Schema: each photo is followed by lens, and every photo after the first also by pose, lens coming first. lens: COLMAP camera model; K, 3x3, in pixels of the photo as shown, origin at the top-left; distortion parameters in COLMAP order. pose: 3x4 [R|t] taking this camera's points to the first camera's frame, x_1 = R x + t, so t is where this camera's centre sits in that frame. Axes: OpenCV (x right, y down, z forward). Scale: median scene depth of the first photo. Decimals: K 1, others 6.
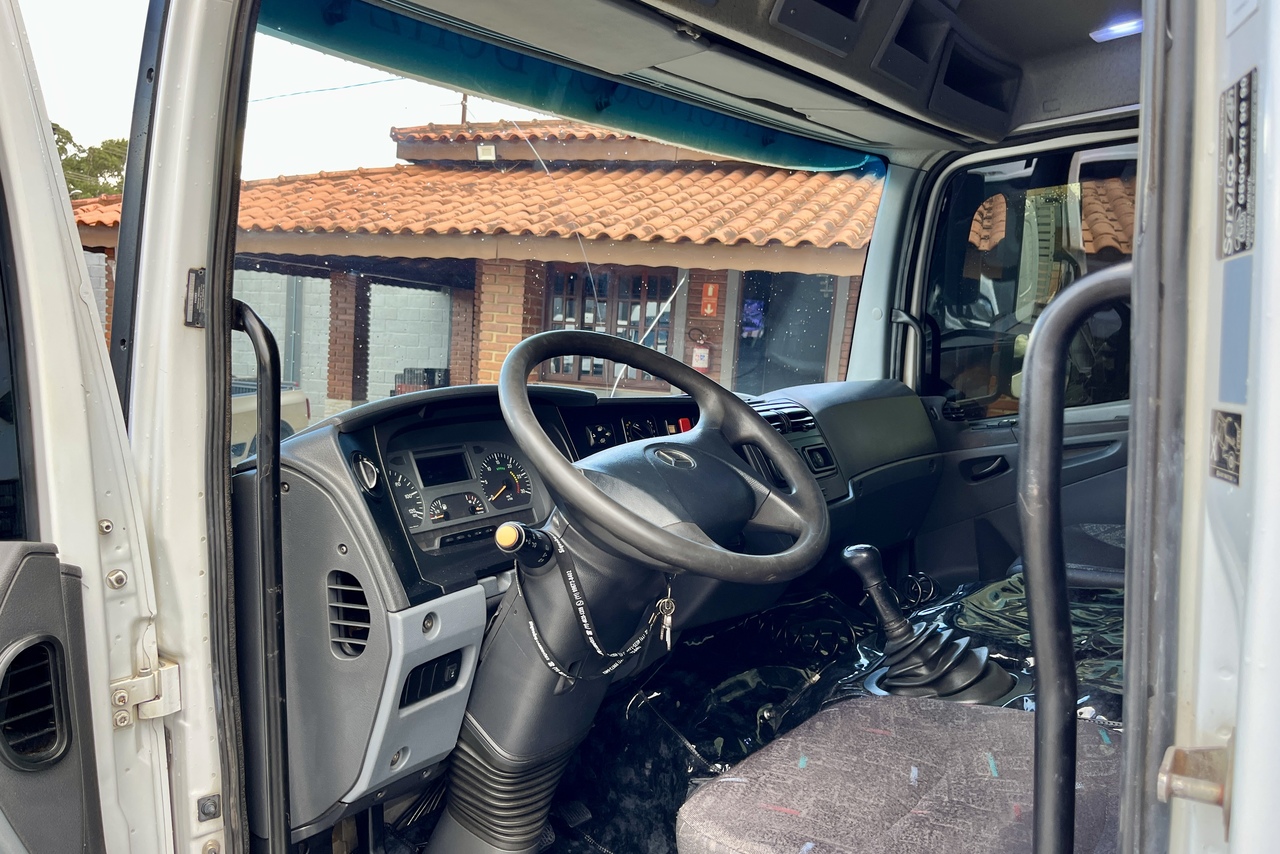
lens RADIAL K [[982.0, 0, 640.0], [0, 982.0, 427.0], [0, 0, 1]] dist [-0.013923, -0.006696]
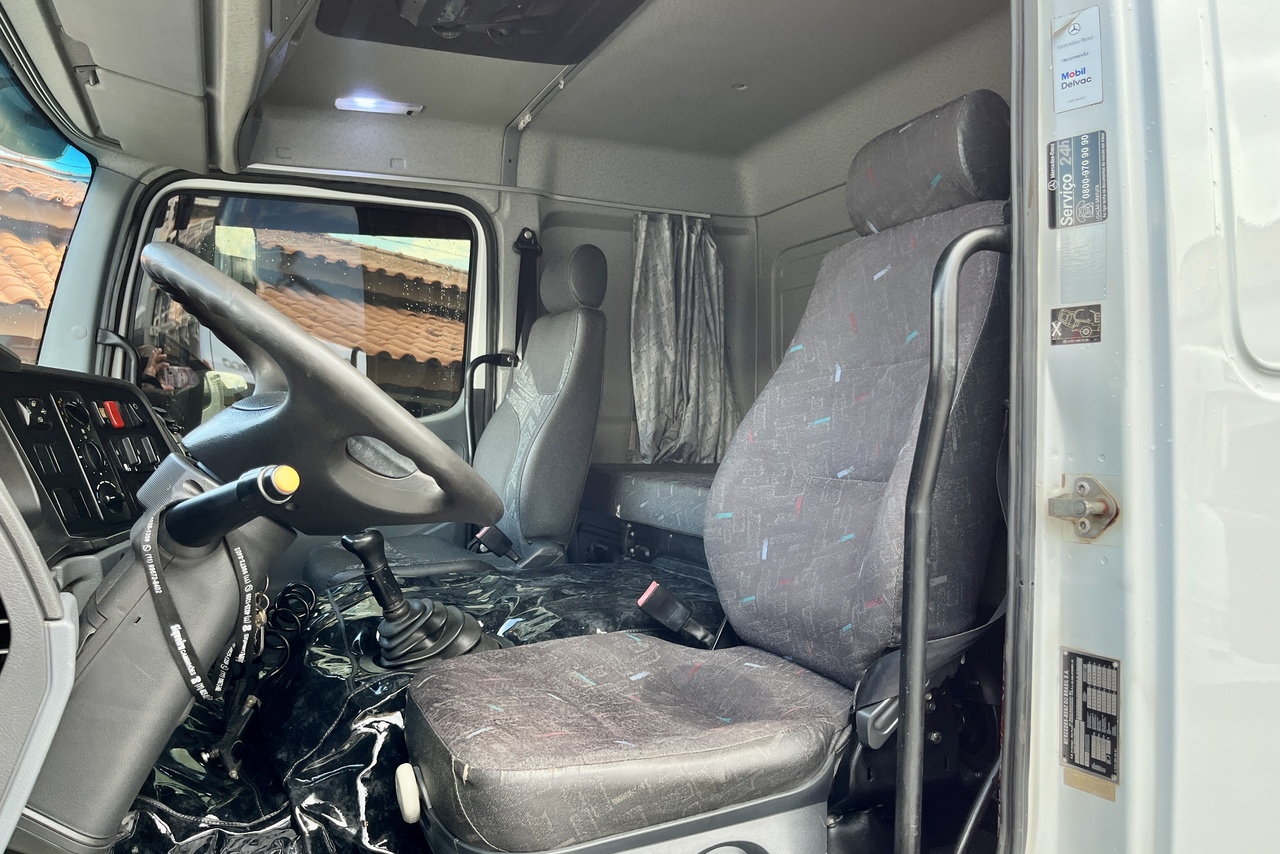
lens RADIAL K [[982.0, 0, 640.0], [0, 982.0, 427.0], [0, 0, 1]] dist [-0.013923, -0.006696]
pose [[0.494250, 0.033159, 0.868687, -0.377072], [0.053257, 0.996240, -0.068329, 0.077943], [-0.867687, 0.080035, 0.490626, 0.214558]]
